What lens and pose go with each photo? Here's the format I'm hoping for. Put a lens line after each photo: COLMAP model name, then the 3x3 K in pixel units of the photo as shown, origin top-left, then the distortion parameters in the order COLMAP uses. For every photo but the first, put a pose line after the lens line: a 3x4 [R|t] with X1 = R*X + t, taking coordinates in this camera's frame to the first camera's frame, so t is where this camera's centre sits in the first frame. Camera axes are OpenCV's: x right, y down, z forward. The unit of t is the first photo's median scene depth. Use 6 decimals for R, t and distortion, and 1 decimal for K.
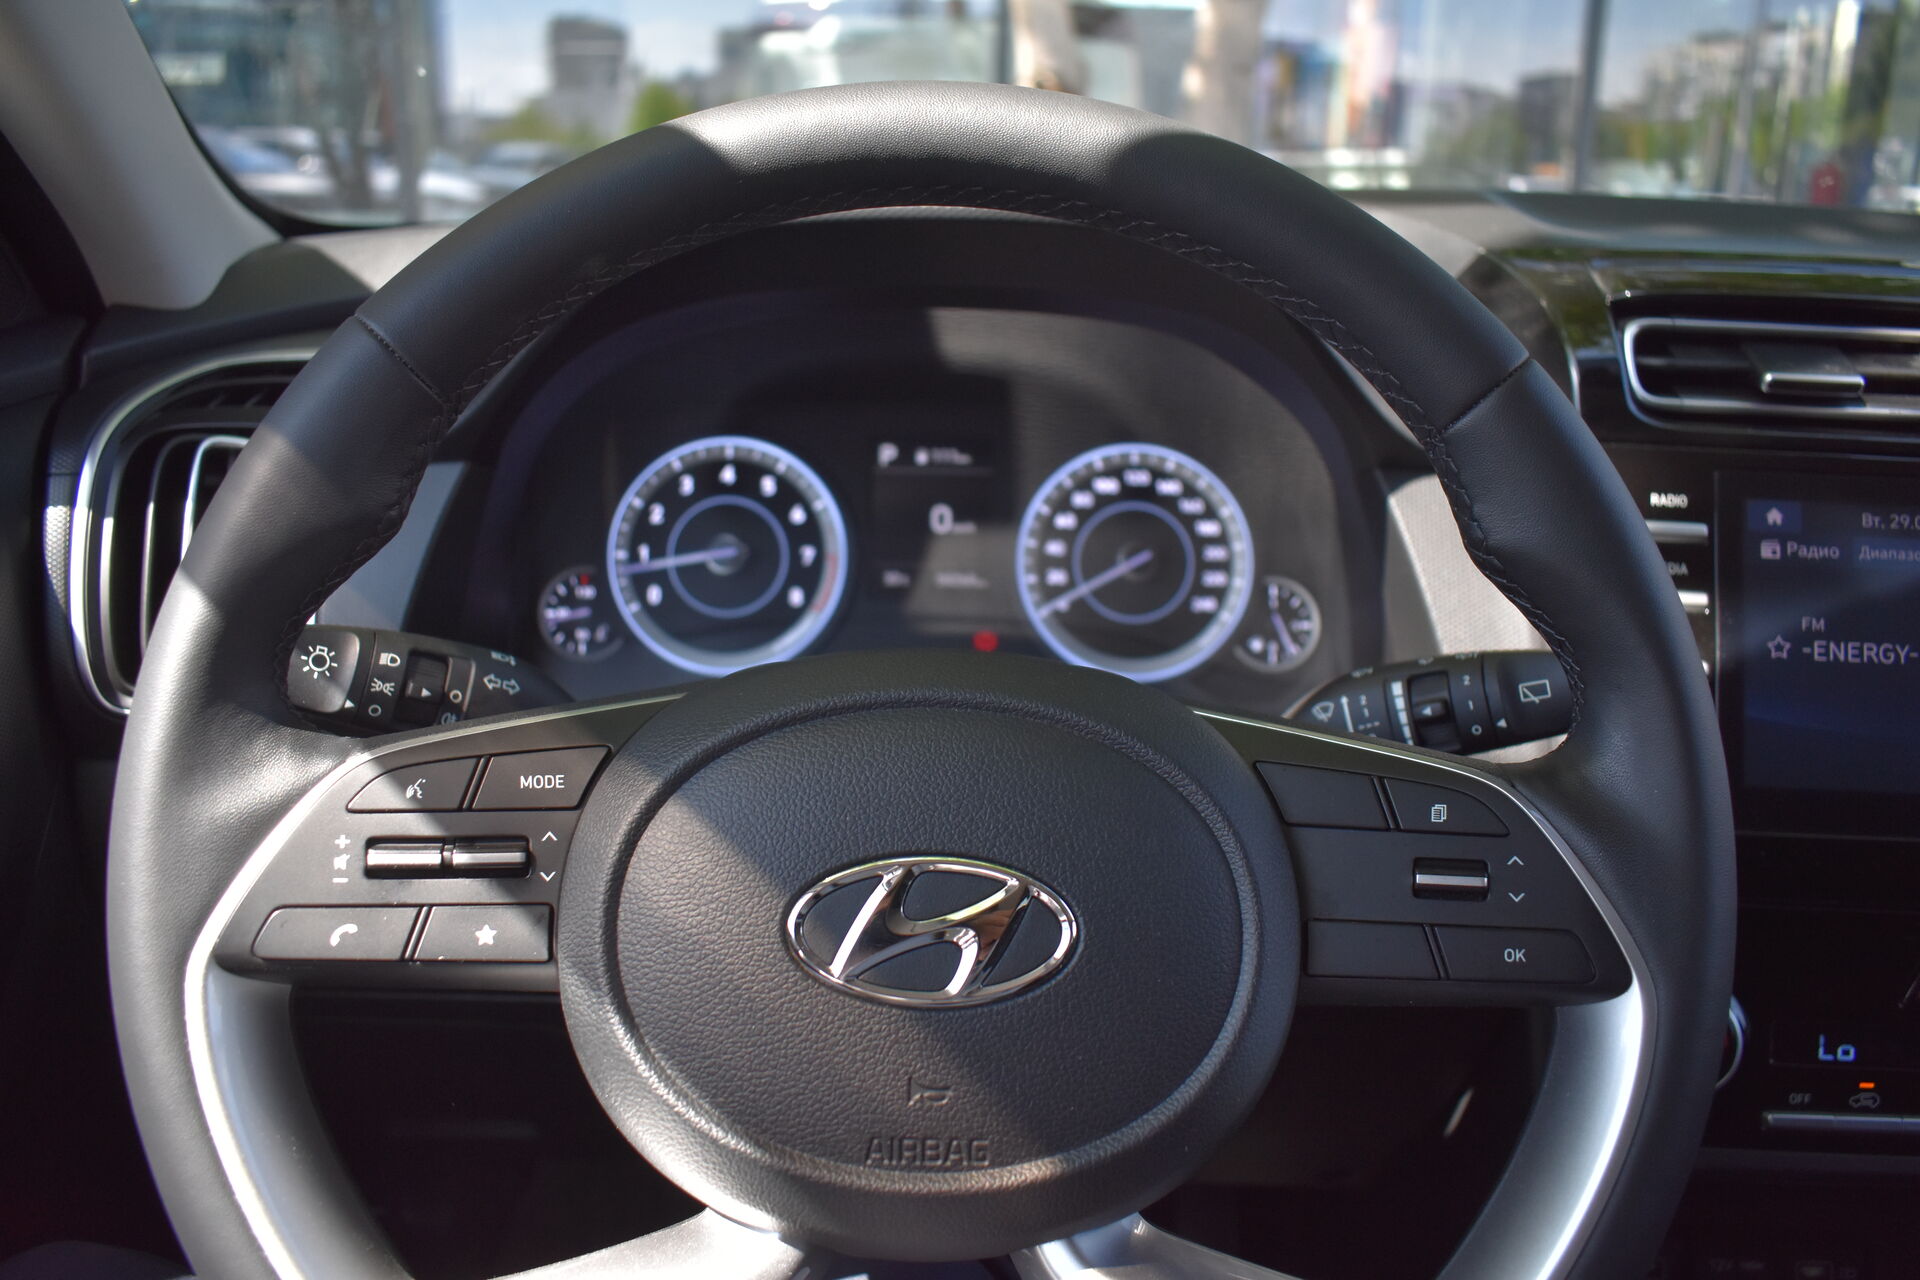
lens RADIAL K [[1418.9, 0, 957.9], [0, 1418.9, 649.8], [0, 0, 1]] dist [-0.059589, -0.005834]
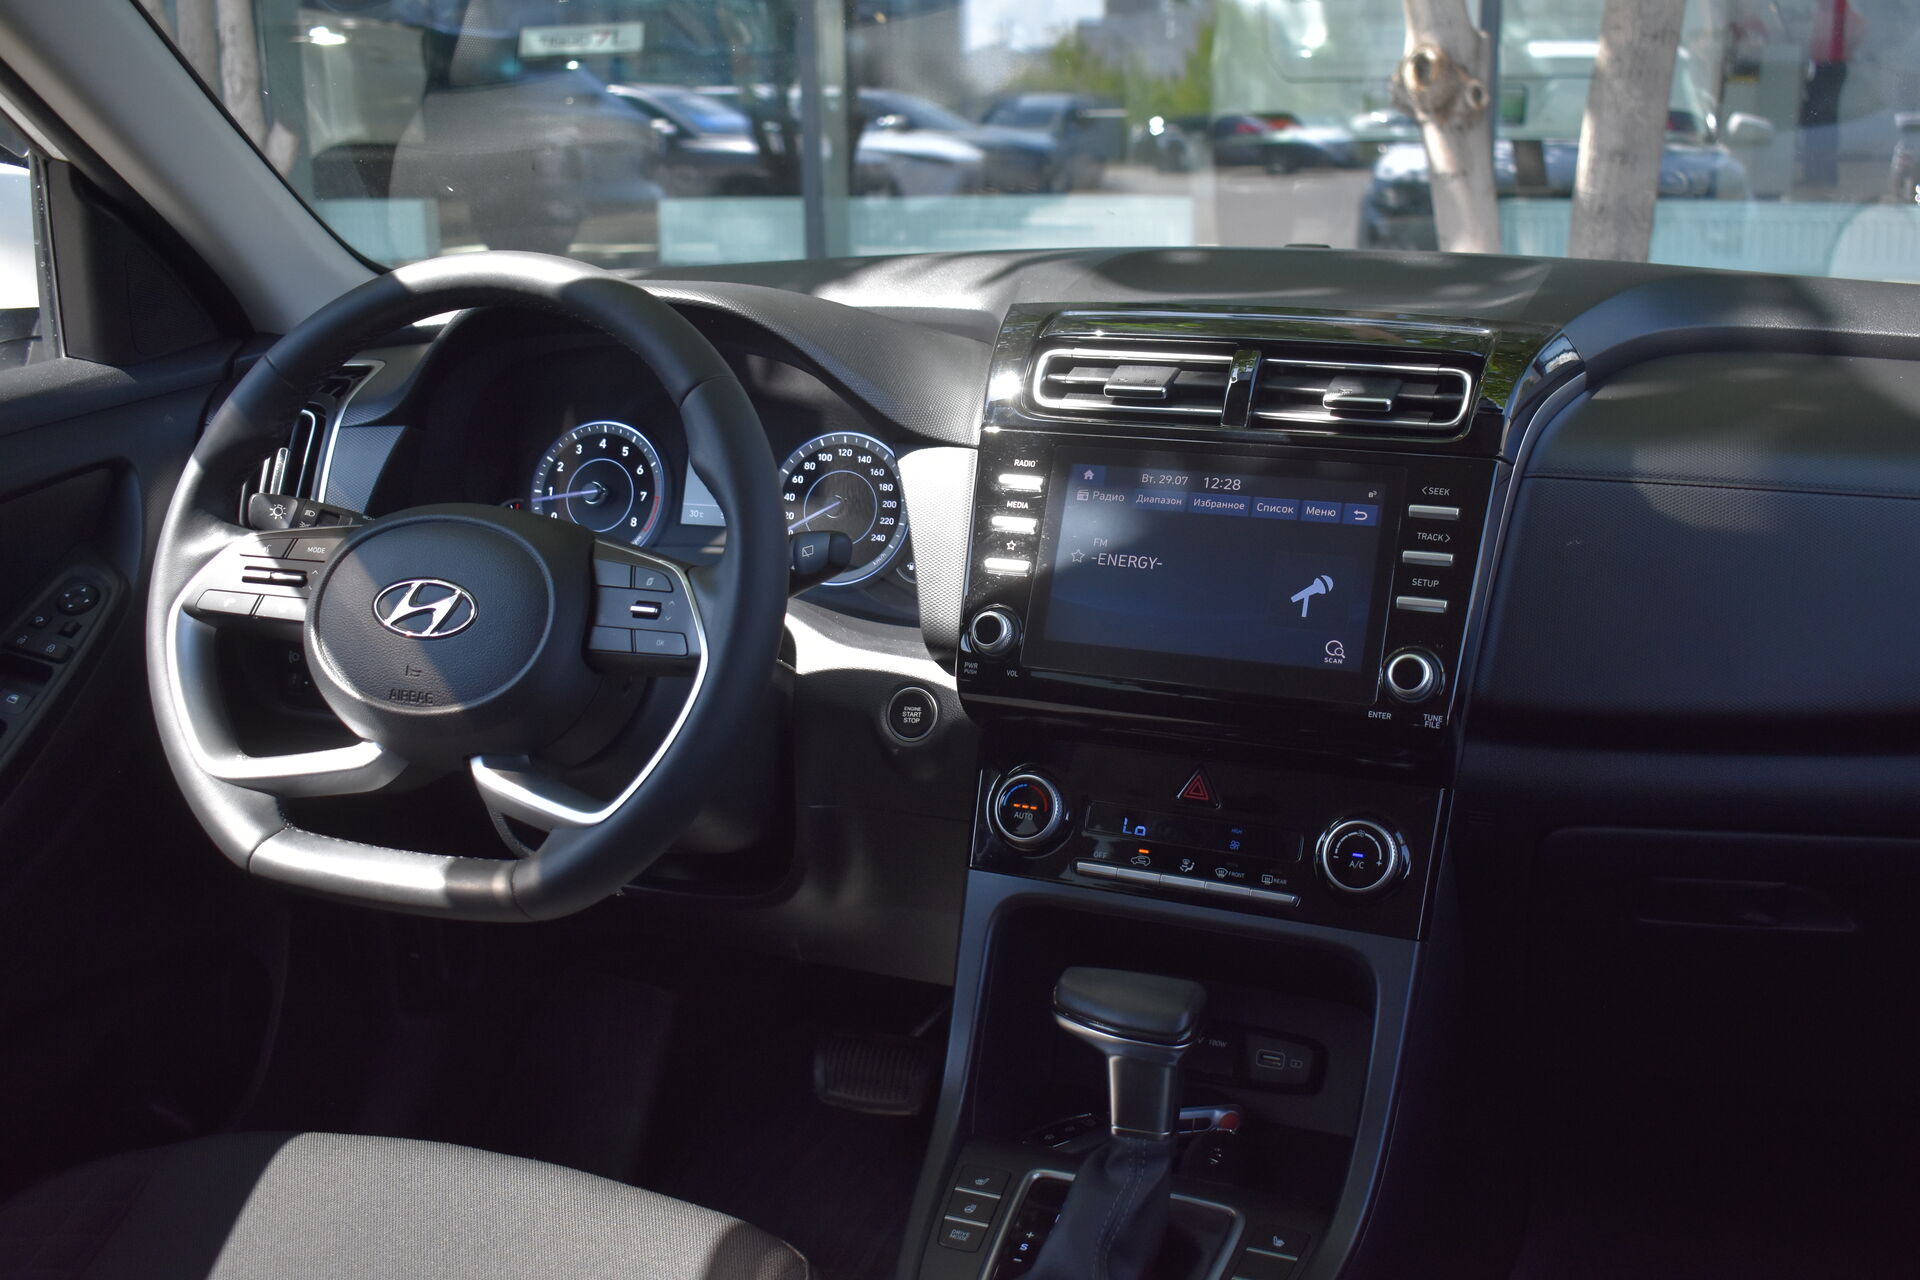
lens RADIAL K [[1993.7, 0, 961.1], [0, 1993.7, 636.1], [0, 0, 1]] dist [0.072831, 0.000000]
pose [[0.933938, 0.056363, -0.352962, 1.010308], [-0.078182, 0.995790, -0.047855, 0.165750], [0.348779, 0.072289, 0.934413, -0.930890]]
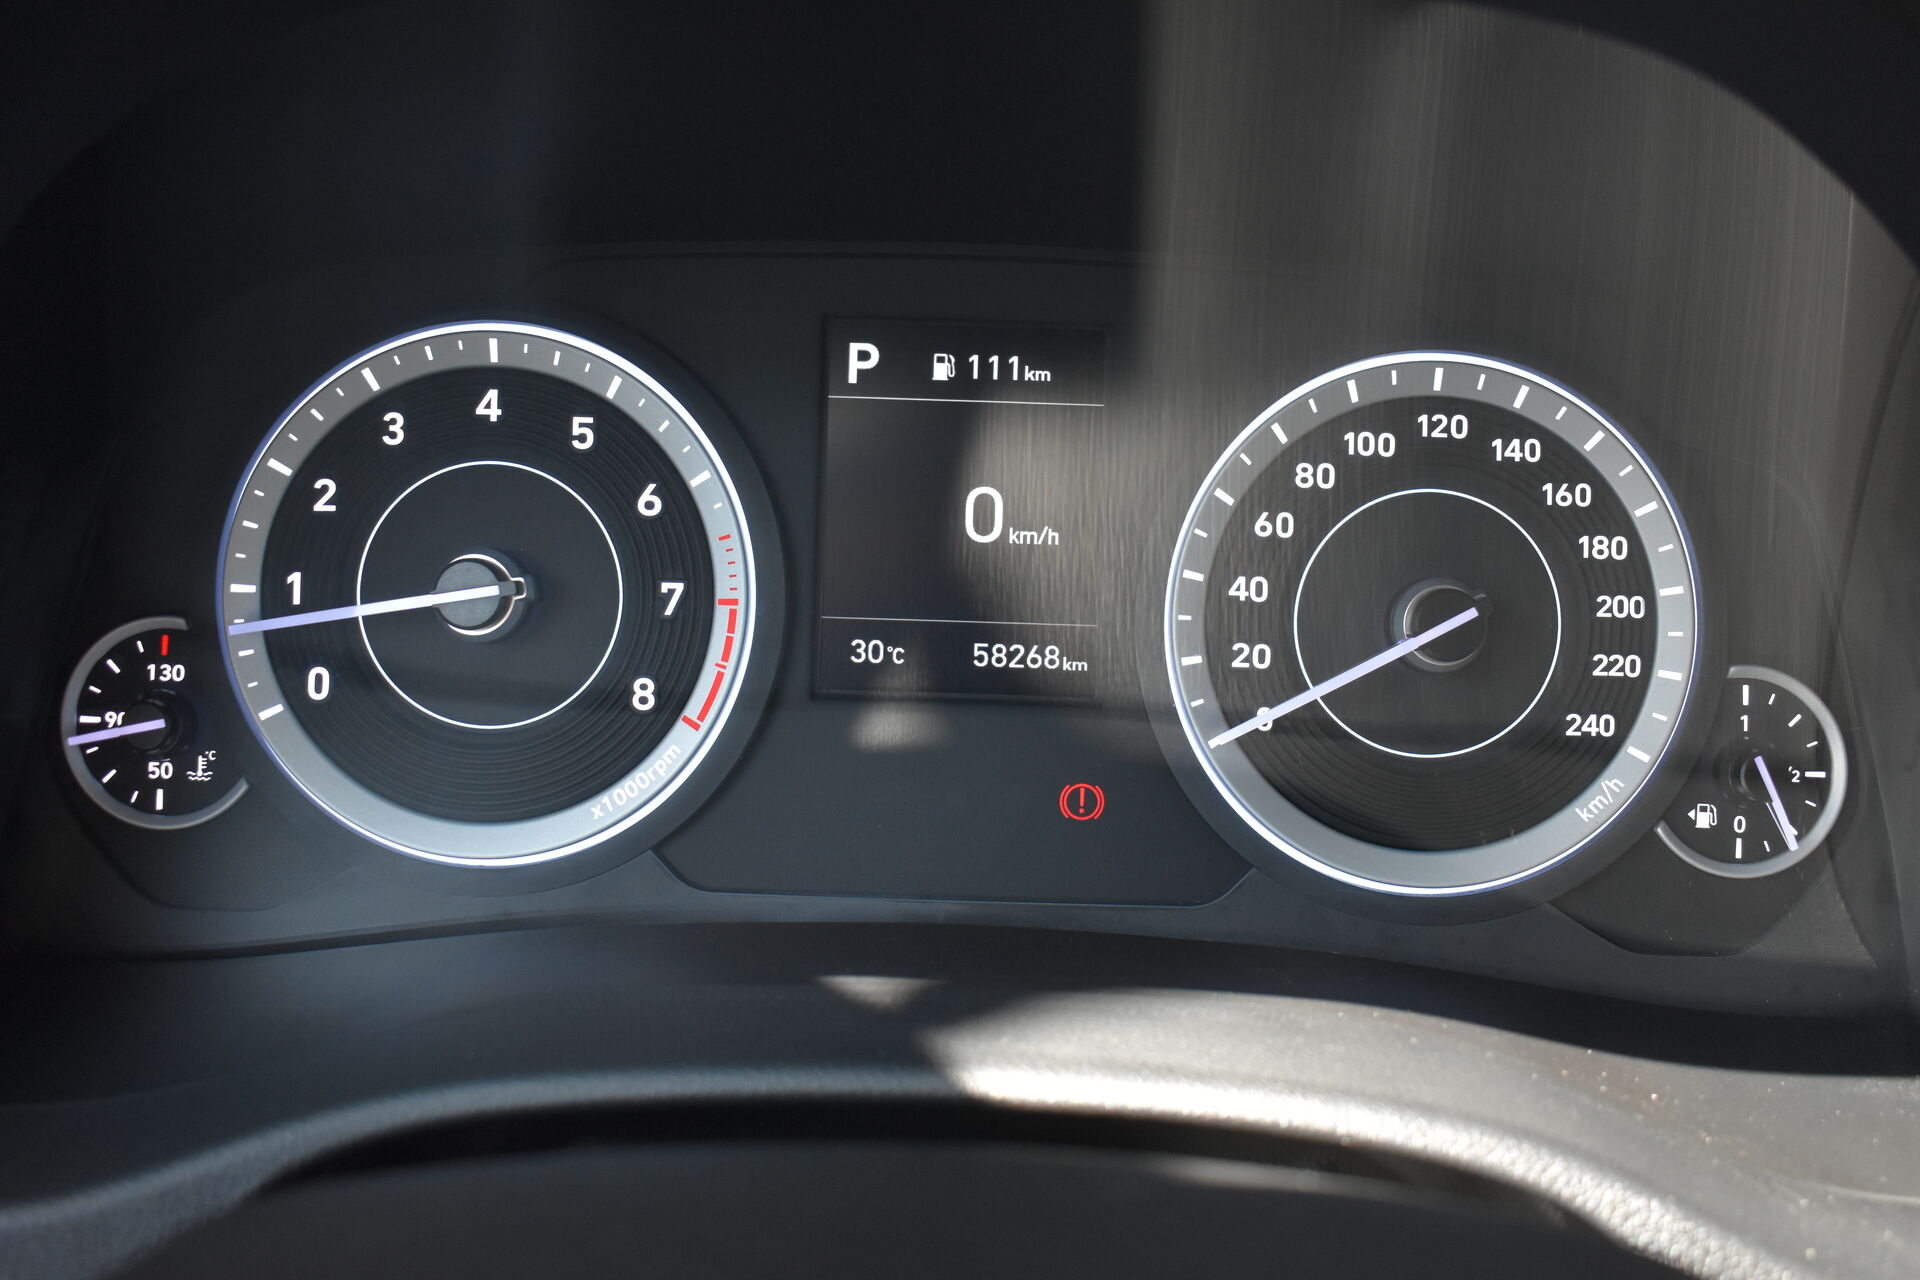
lens RADIAL K [[1885.0, 0, 956.6], [0, 1885.0, 633.0], [0, 0, 1]] dist [-0.130219, 0.000000]
pose [[0.999590, 0.017284, -0.022848, -0.006549], [-0.016914, 0.999725, 0.016263, -0.066602], [0.023123, -0.015870, 0.999607, 0.435640]]
